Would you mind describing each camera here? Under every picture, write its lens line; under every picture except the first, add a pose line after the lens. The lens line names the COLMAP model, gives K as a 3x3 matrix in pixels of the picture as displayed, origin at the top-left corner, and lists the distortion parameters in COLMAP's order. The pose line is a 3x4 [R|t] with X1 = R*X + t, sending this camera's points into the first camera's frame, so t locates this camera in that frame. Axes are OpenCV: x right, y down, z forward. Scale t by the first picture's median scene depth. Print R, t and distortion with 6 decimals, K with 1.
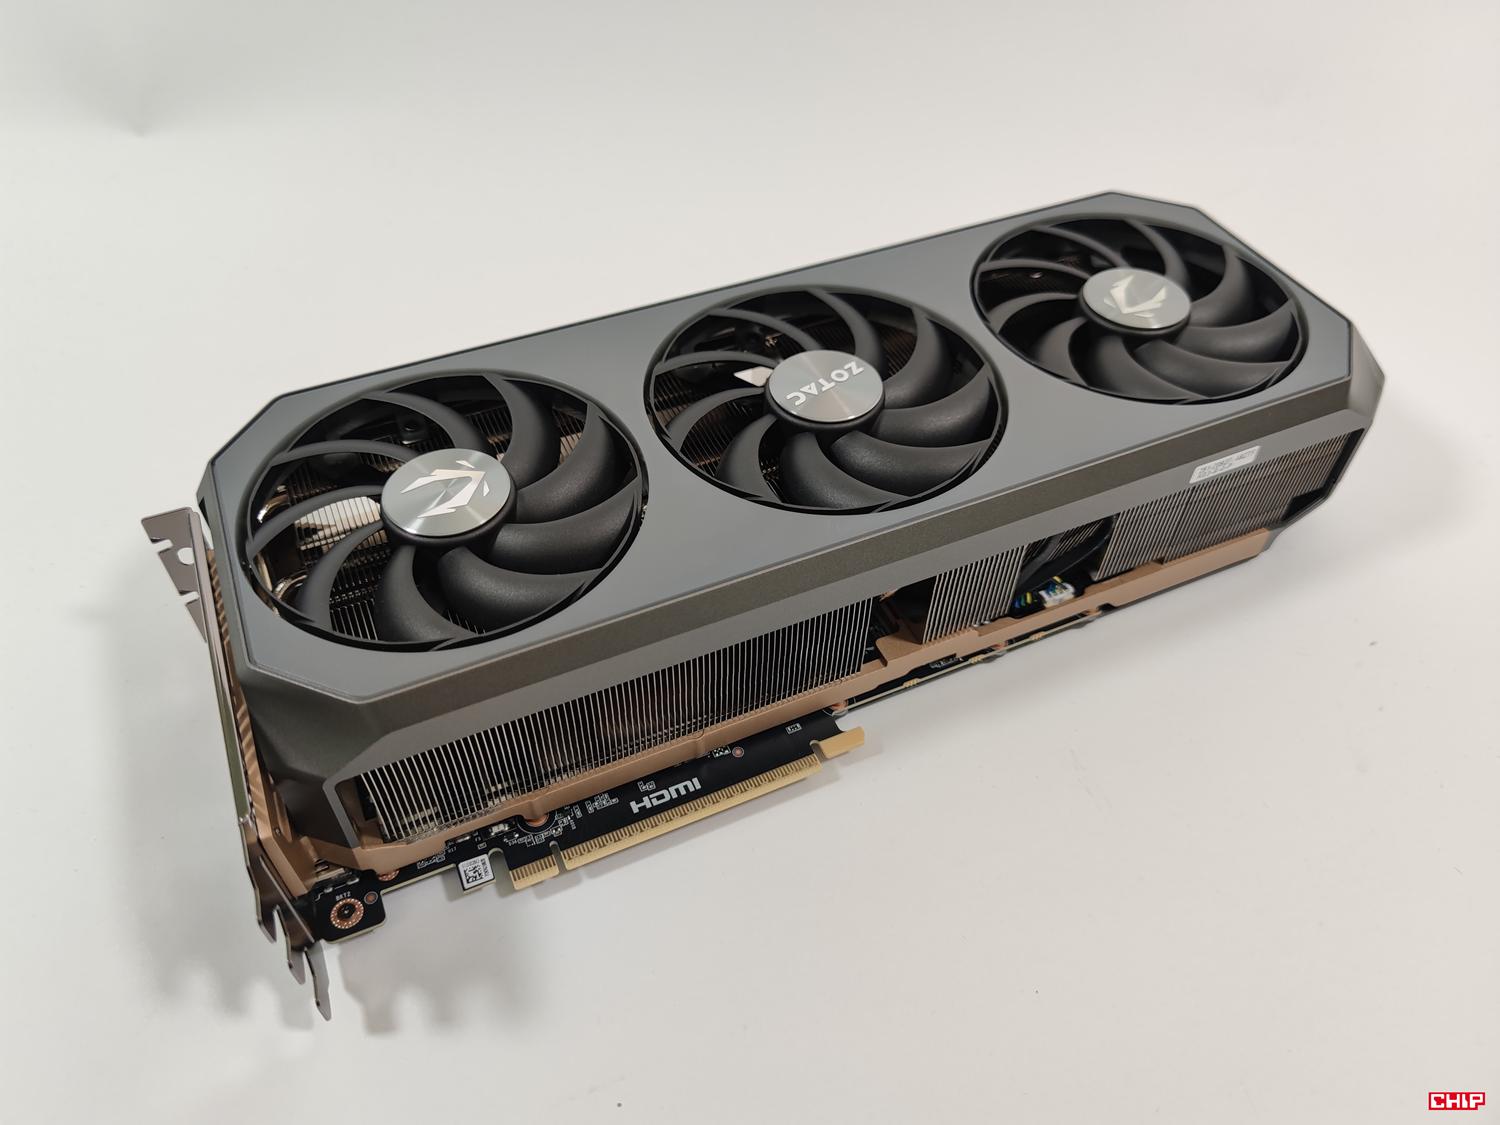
lens RADIAL K [[1111.6, 0, 750.0], [0, 1111.6, 562.5], [0, 0, 1]] dist [-0.007969, -0.006473]
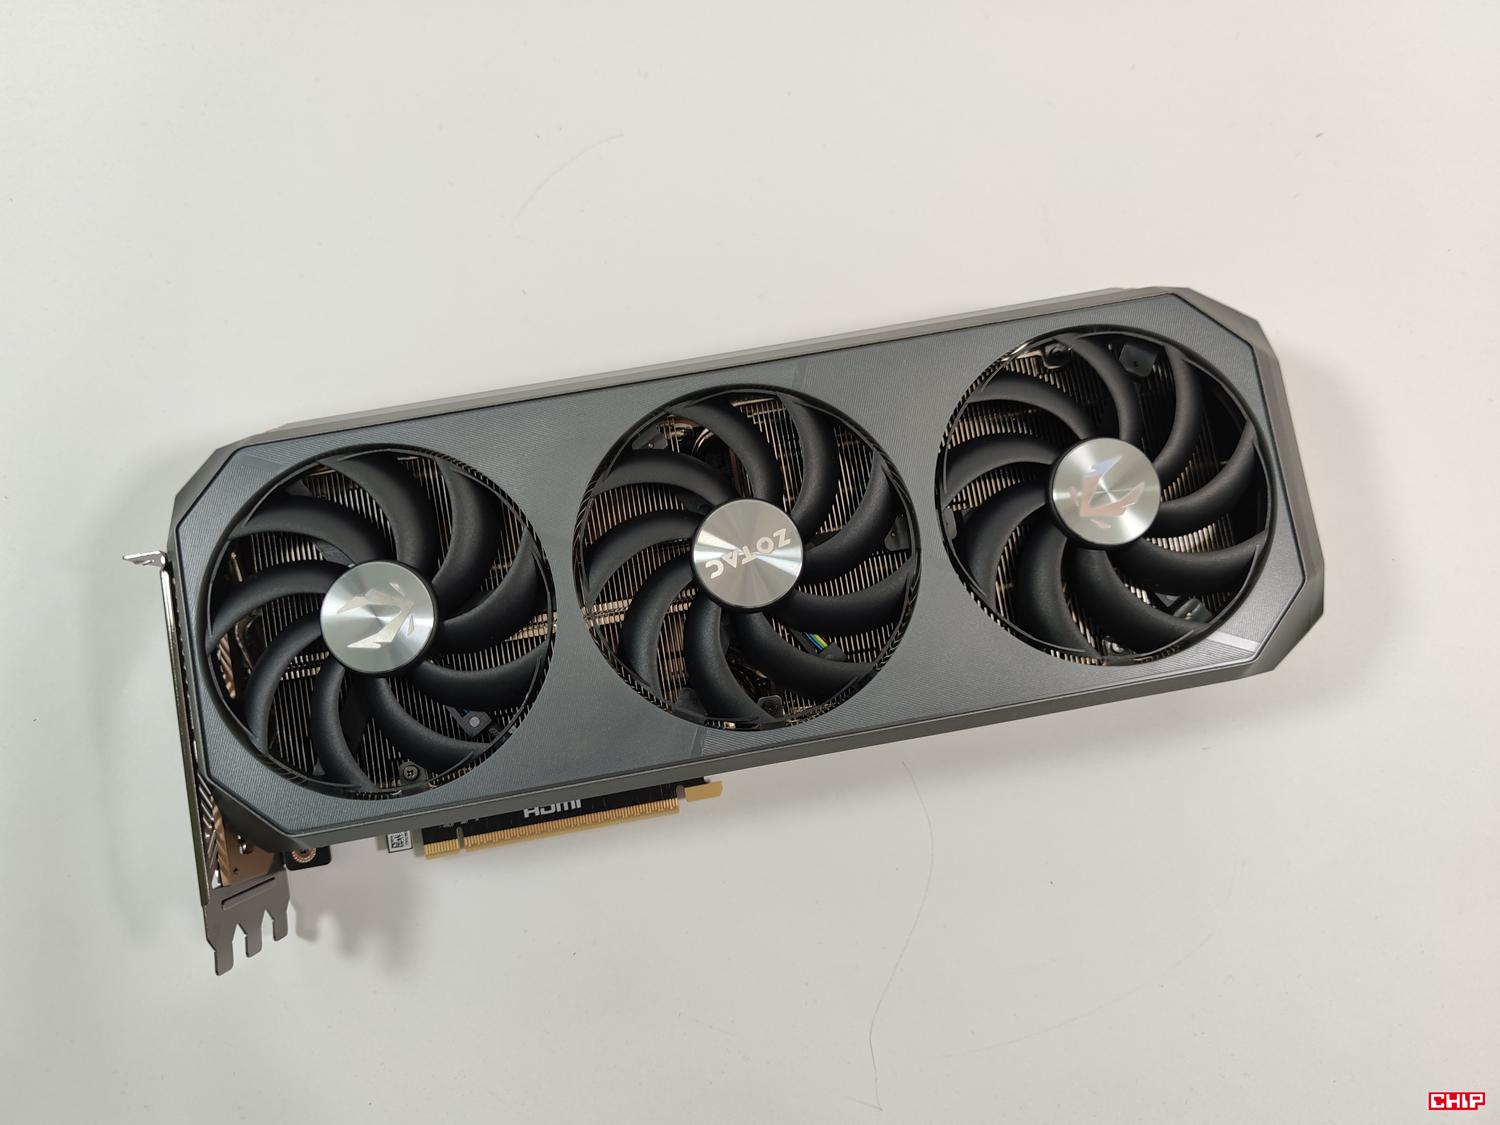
lens RADIAL K [[1111.6, 0, 750.0], [0, 1111.6, 562.5], [0, 0, 1]] dist [-0.007969, -0.006473]
pose [[0.969014, 0.246886, -0.007735, 0.084071], [-0.194170, 0.780714, 0.593955, -0.810348], [0.152678, -0.574049, 0.804461, 0.176032]]
